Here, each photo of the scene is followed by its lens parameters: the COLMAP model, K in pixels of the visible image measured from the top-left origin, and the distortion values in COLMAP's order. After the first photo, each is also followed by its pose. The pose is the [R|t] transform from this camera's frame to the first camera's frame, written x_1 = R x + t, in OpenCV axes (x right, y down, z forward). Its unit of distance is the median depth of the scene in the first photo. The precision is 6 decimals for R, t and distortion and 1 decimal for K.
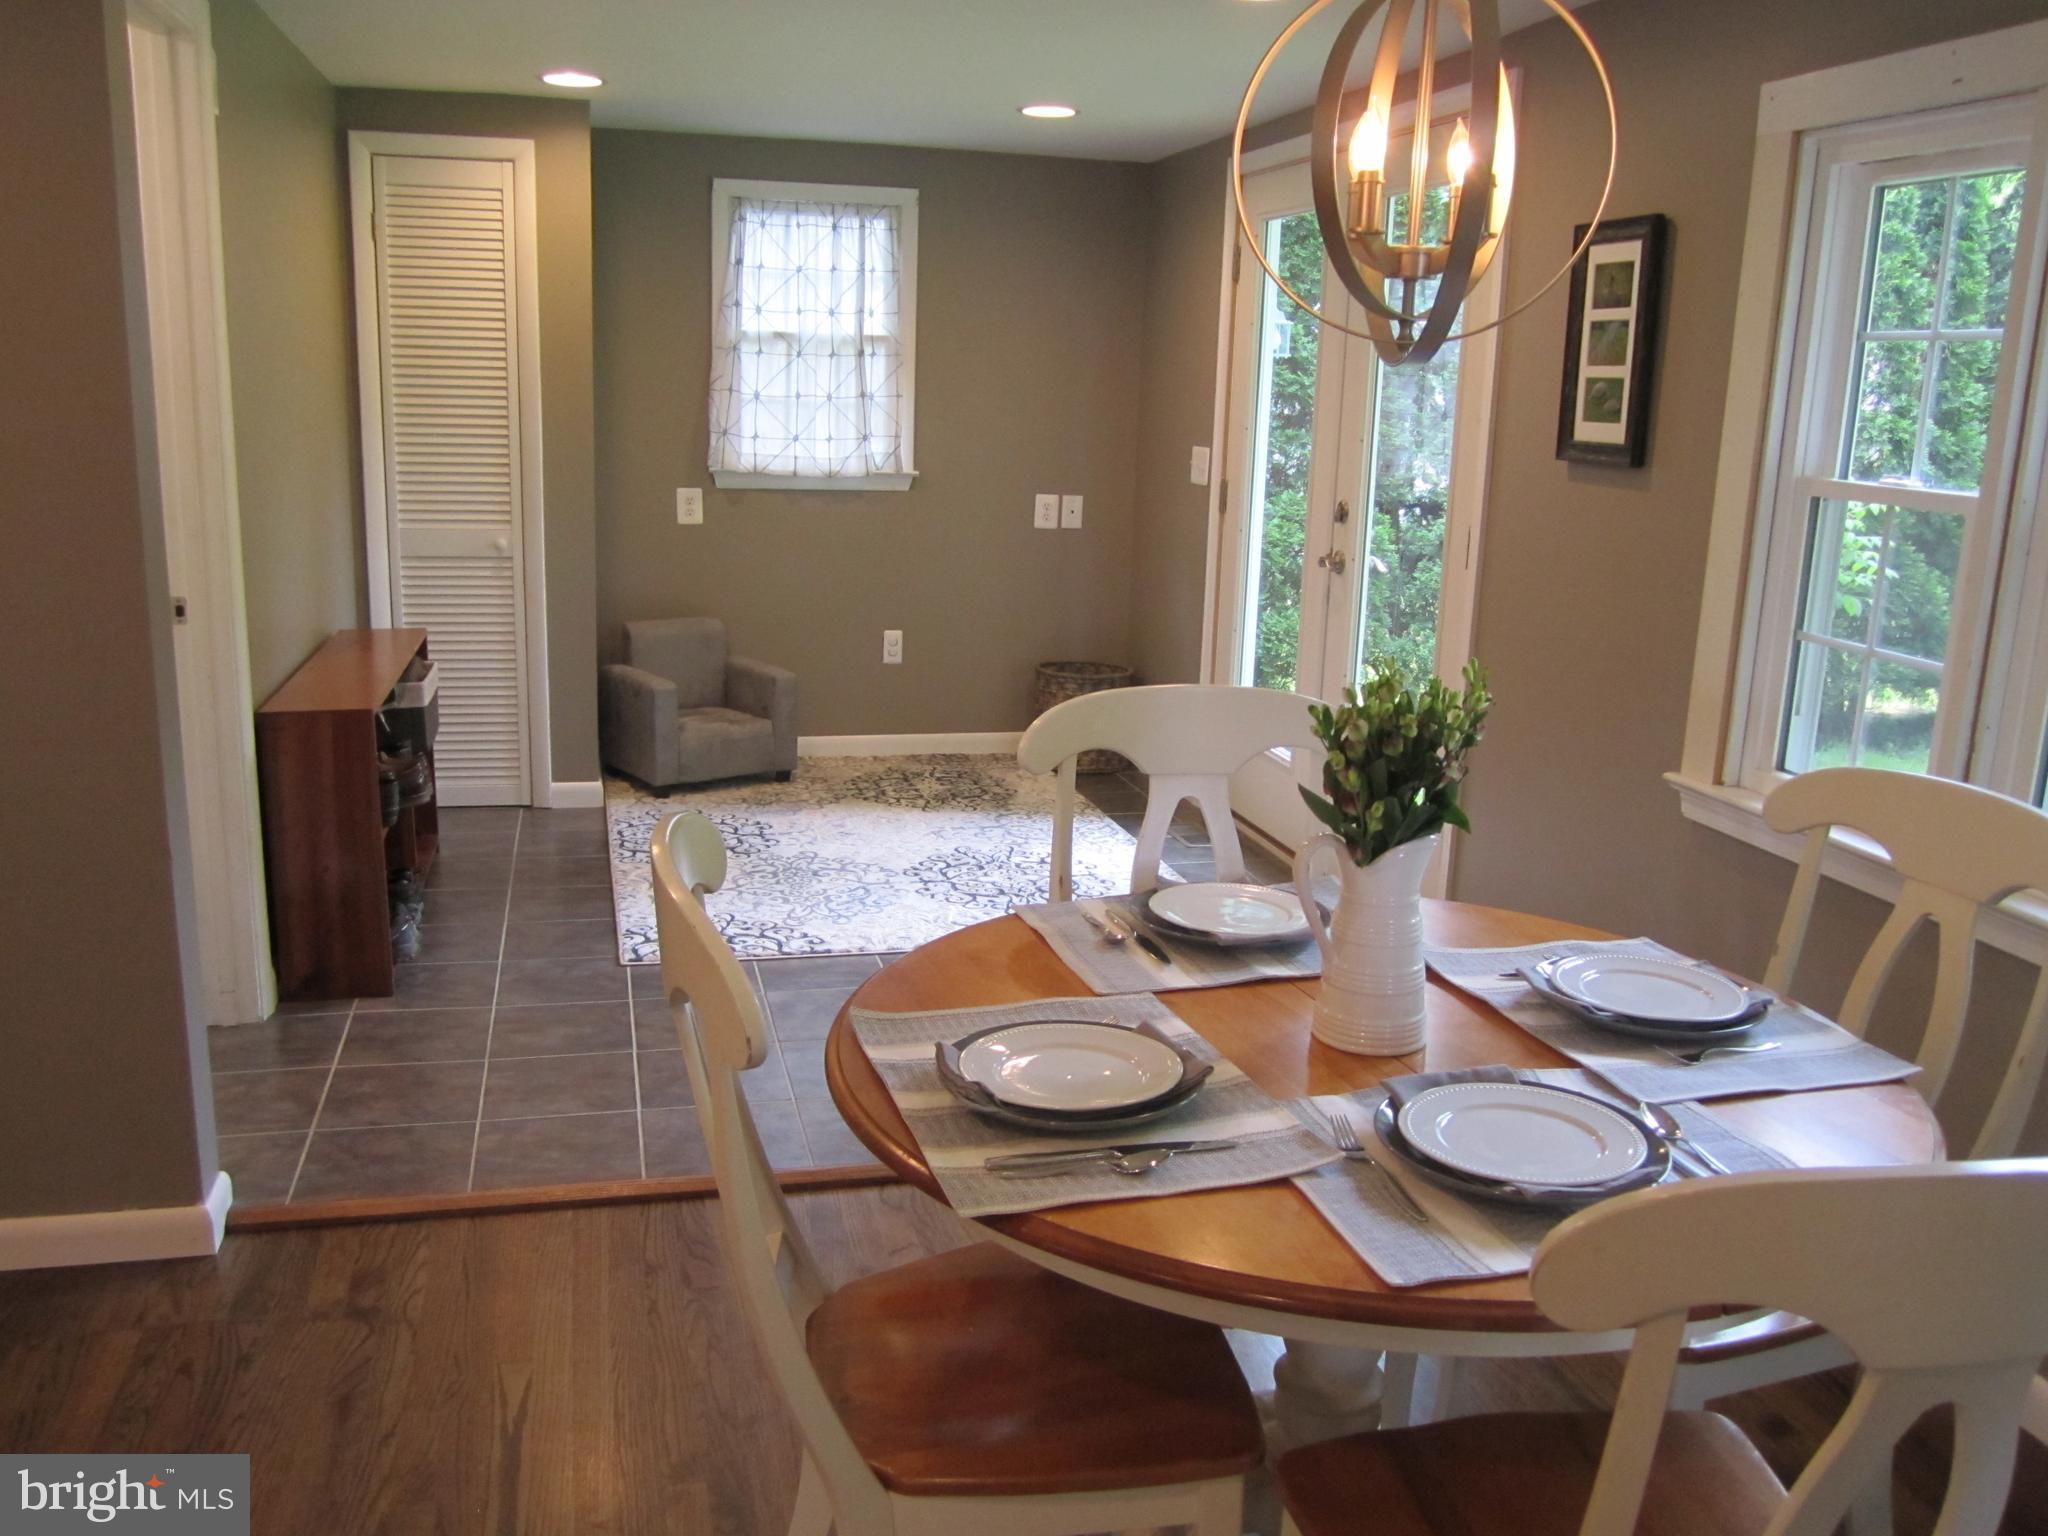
lens RADIAL K [[1707.9, 0, 1026.0], [0, 1707.9, 764.8], [0, 0, 1]] dist [-0.024624, -0.021539]
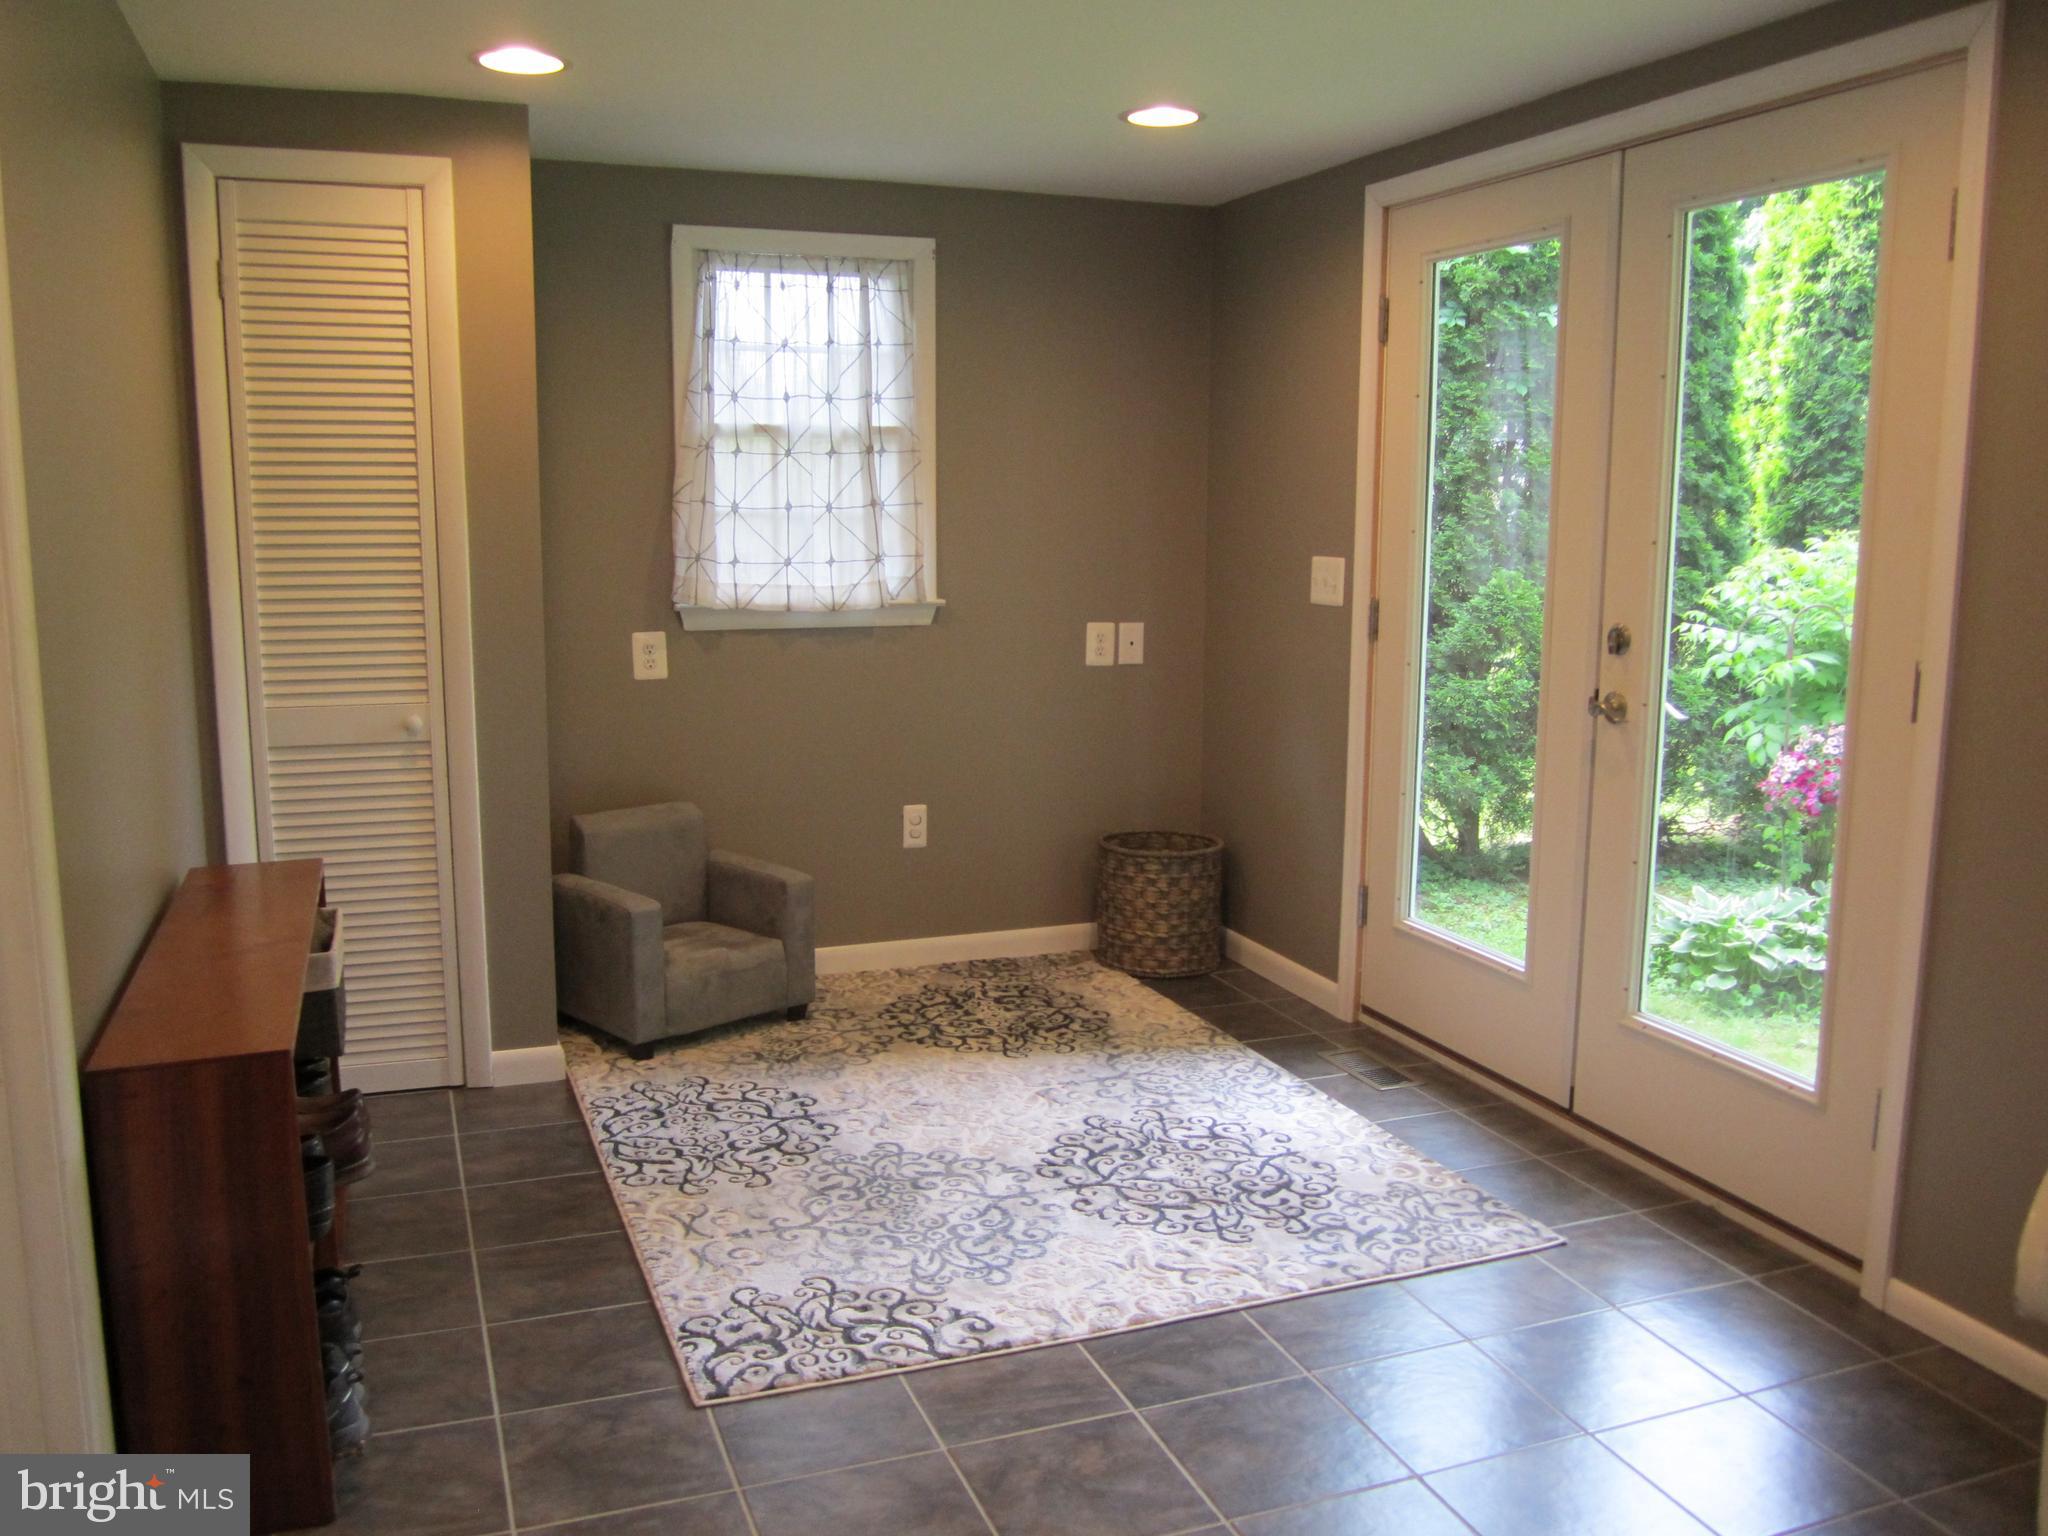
lens RADIAL K [[1707.9, 0, 1022.4], [0, 1707.9, 775.2], [0, 0, 1]] dist [-0.024624, -0.021539]
pose [[0.992959, -0.044542, 0.109764, -0.128481], [0.050798, 0.997200, -0.054875, -0.053361], [-0.107012, 0.060064, 0.992442, 0.257477]]
